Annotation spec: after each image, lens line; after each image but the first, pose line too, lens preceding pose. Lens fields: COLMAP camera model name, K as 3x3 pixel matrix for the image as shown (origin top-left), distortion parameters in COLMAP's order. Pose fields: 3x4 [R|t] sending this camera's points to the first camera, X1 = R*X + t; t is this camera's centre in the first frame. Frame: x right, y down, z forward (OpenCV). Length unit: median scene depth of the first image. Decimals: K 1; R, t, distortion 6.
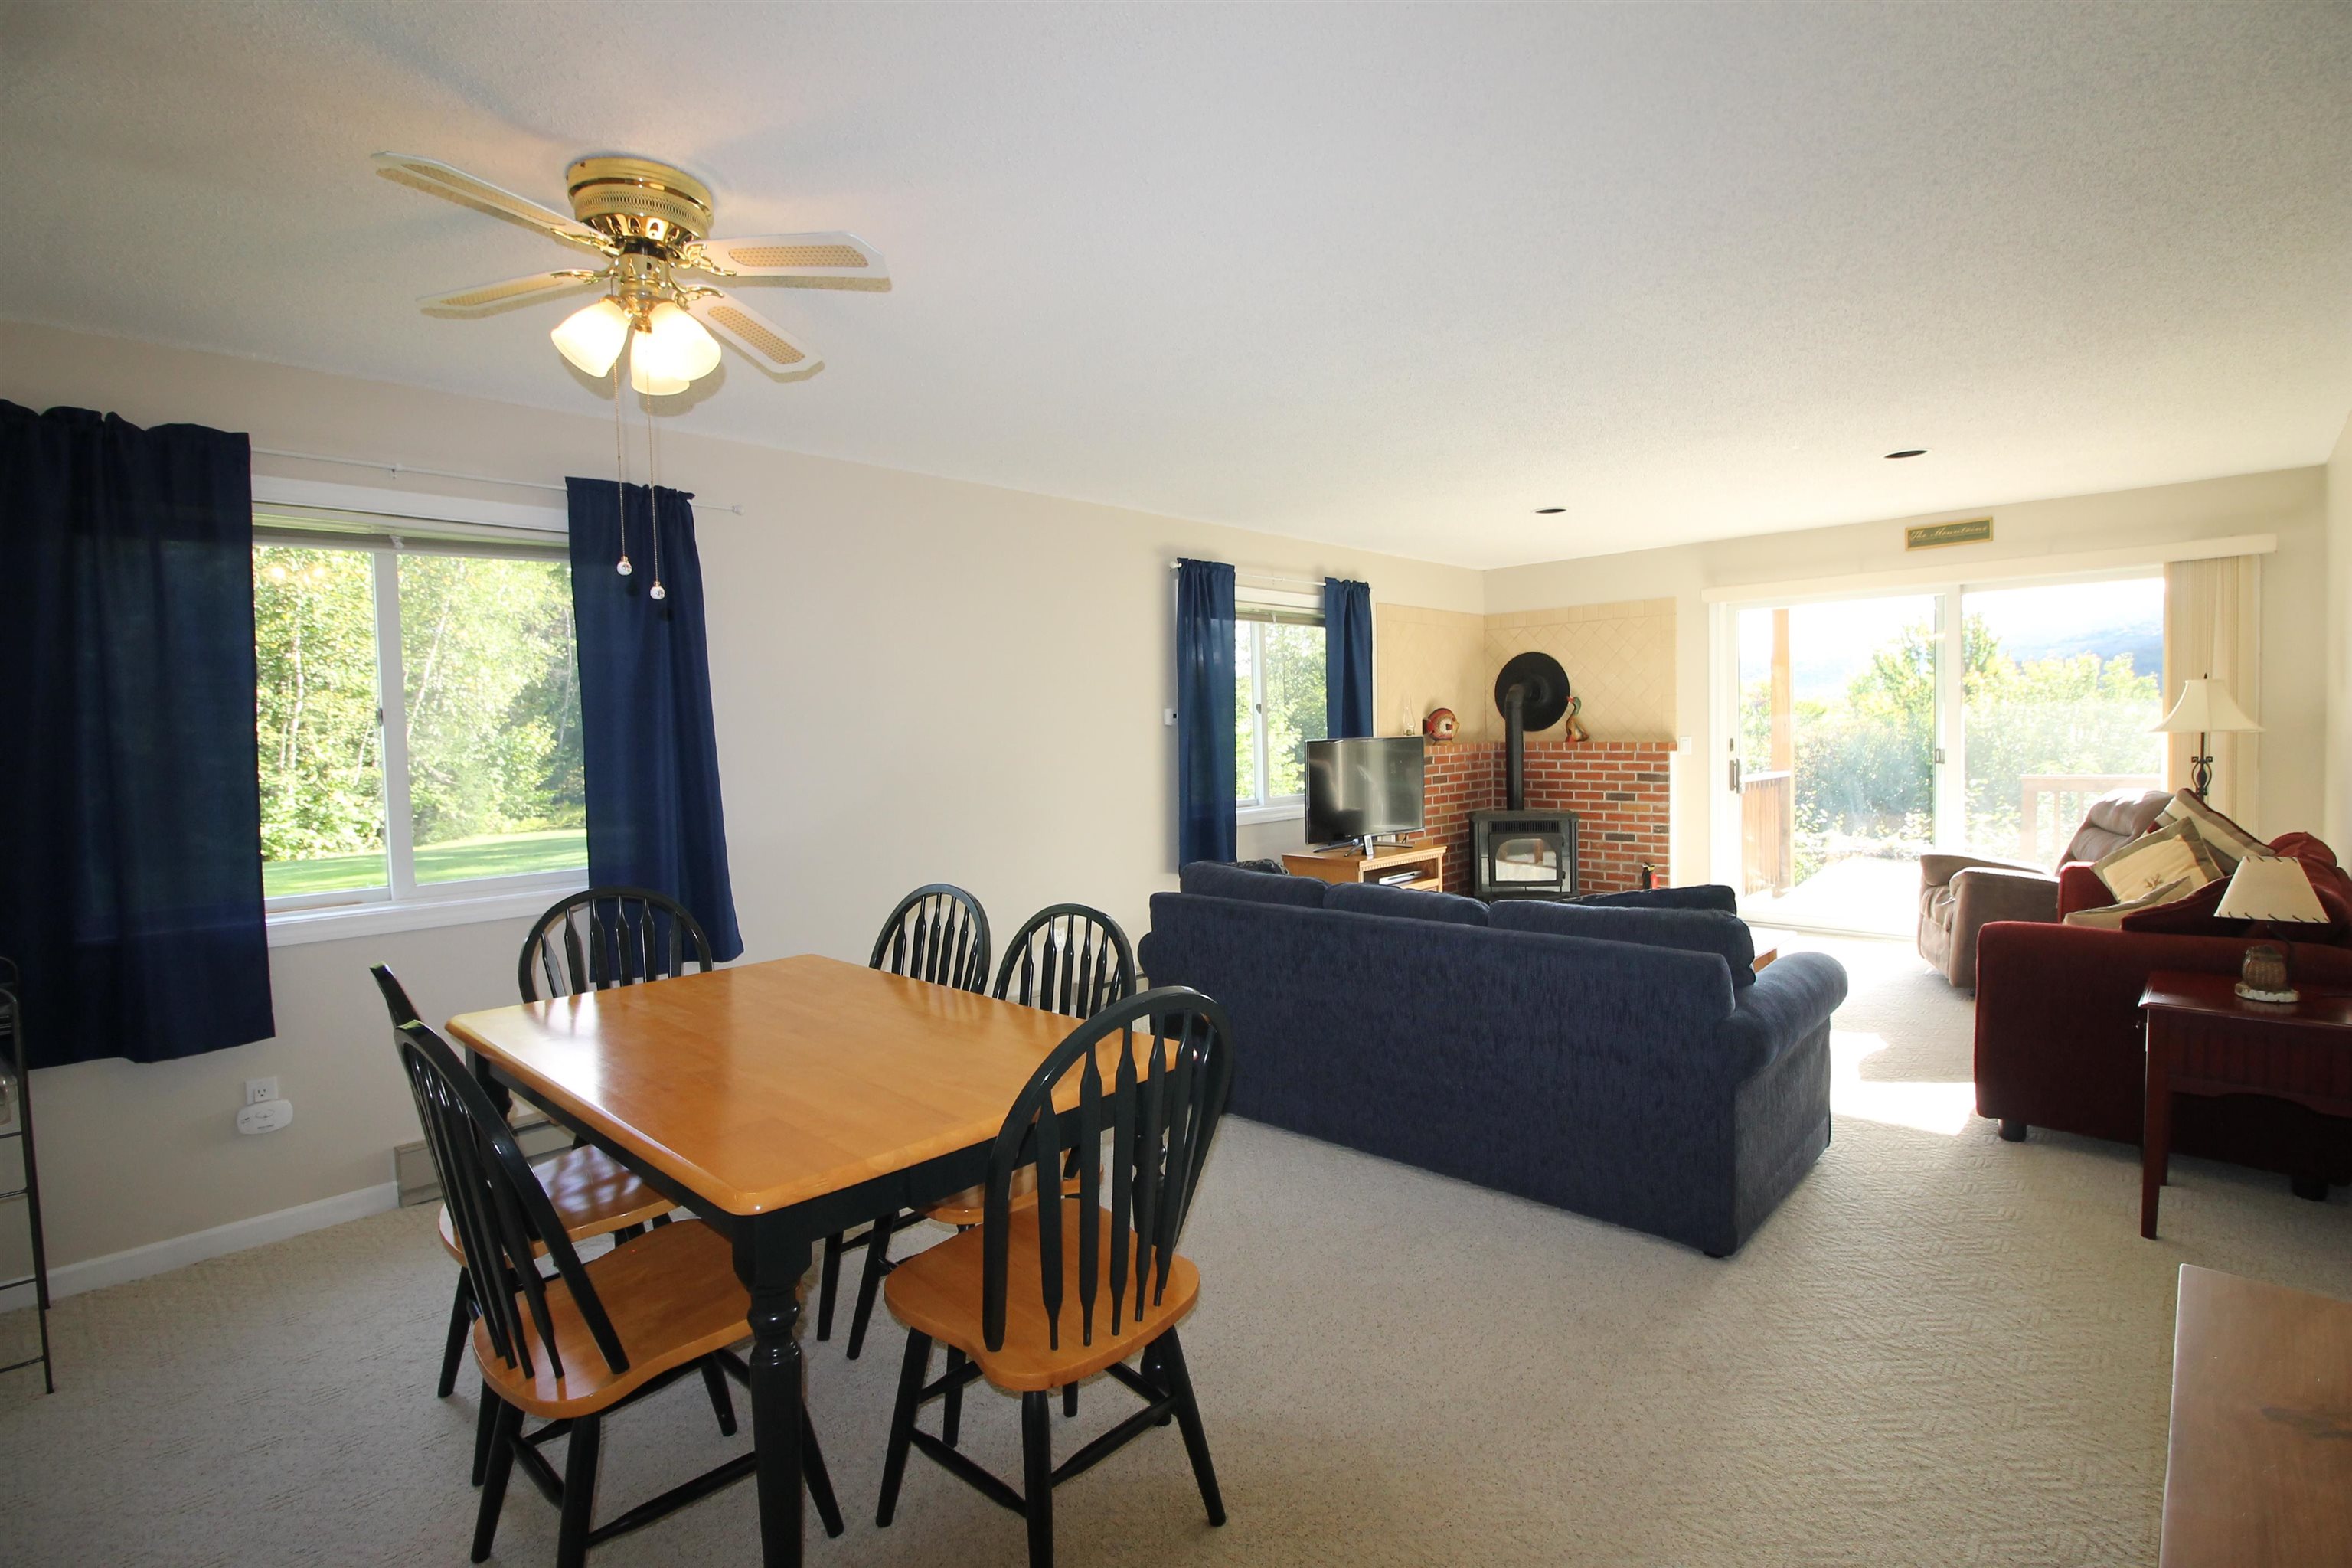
lens RADIAL K [[1100.8, 0, 1192.1], [0, 1100.8, 776.7], [0, 0, 1]] dist [-0.003338, -0.010965]
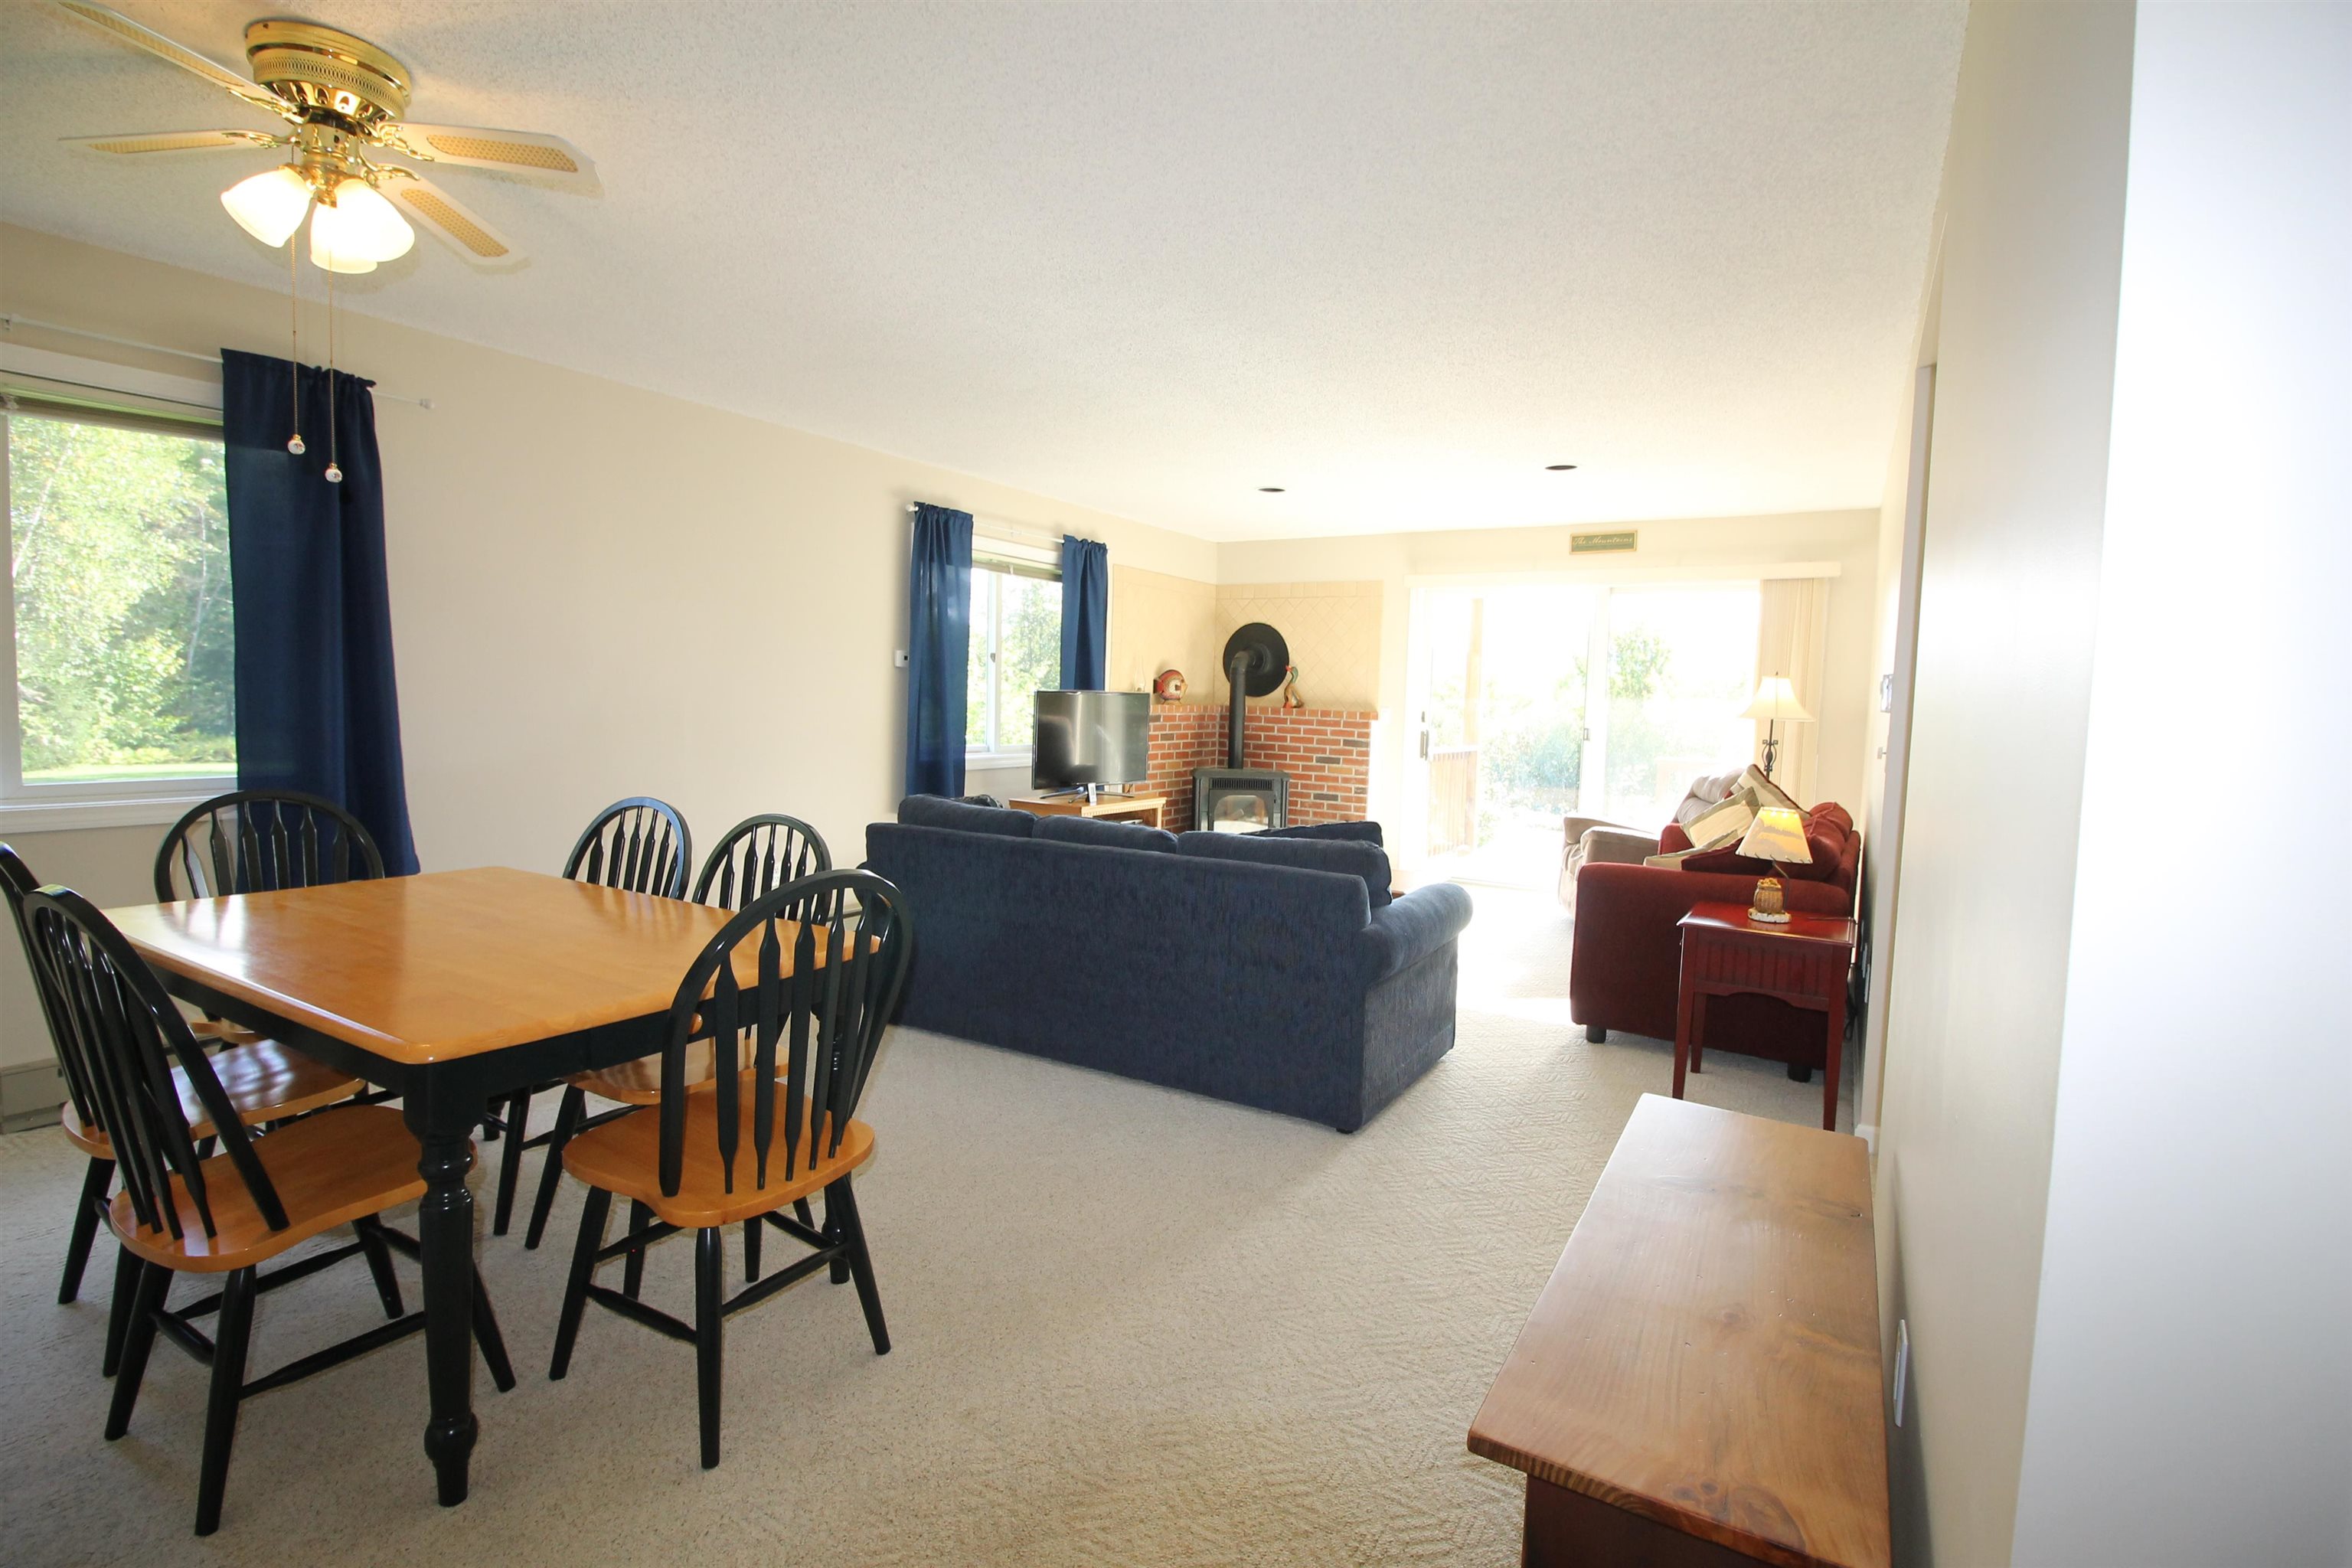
lens RADIAL K [[1100.8, 0, 1192.1], [0, 1100.8, 776.1], [0, 0, 1]] dist [-0.003338, -0.010965]
pose [[0.974242, 0.037020, 0.222445, 0.019277], [-0.043714, 0.998725, 0.025244, 0.015752], [-0.221227, -0.034317, 0.974618, -0.047110]]
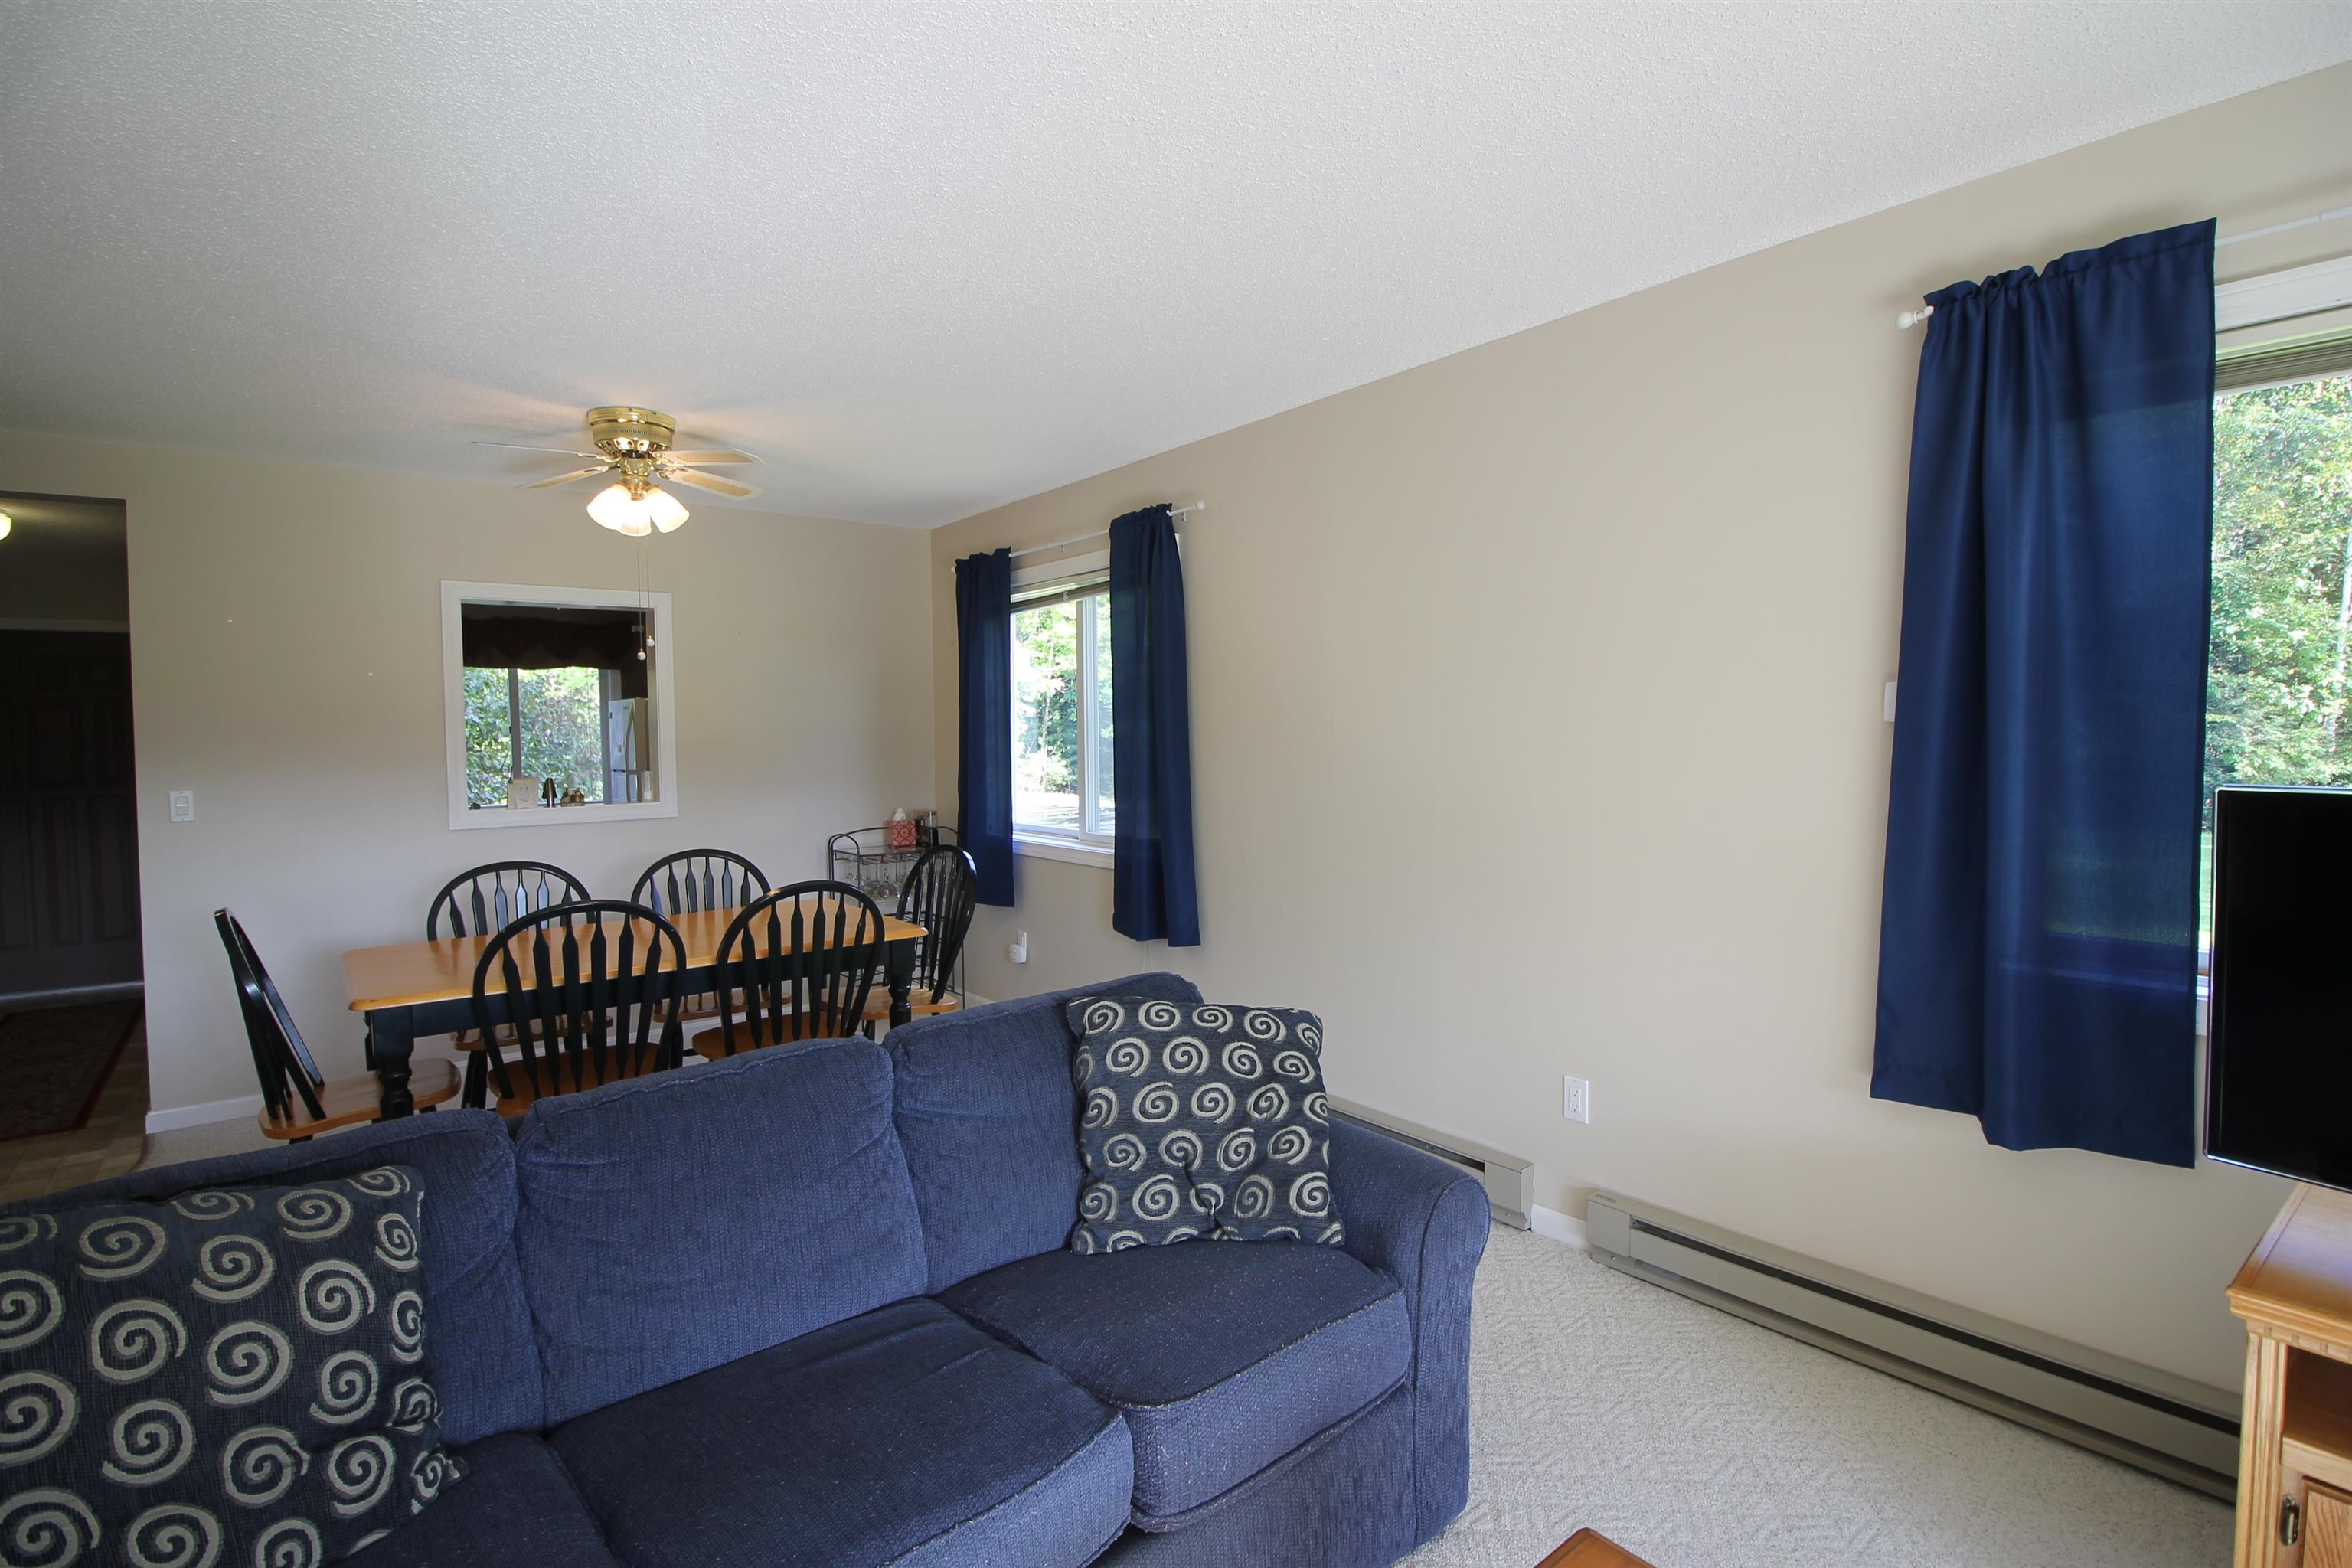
lens RADIAL K [[1100.8, 0, 1191.8], [0, 1100.8, 782.7], [0, 0, 1]] dist [-0.003338, -0.010965]
pose [[-0.136110, 0.075580, -0.987807, 0.410337], [-0.025848, 0.996475, 0.079804, -0.049902], [0.990357, 0.036395, -0.133676, 0.783901]]
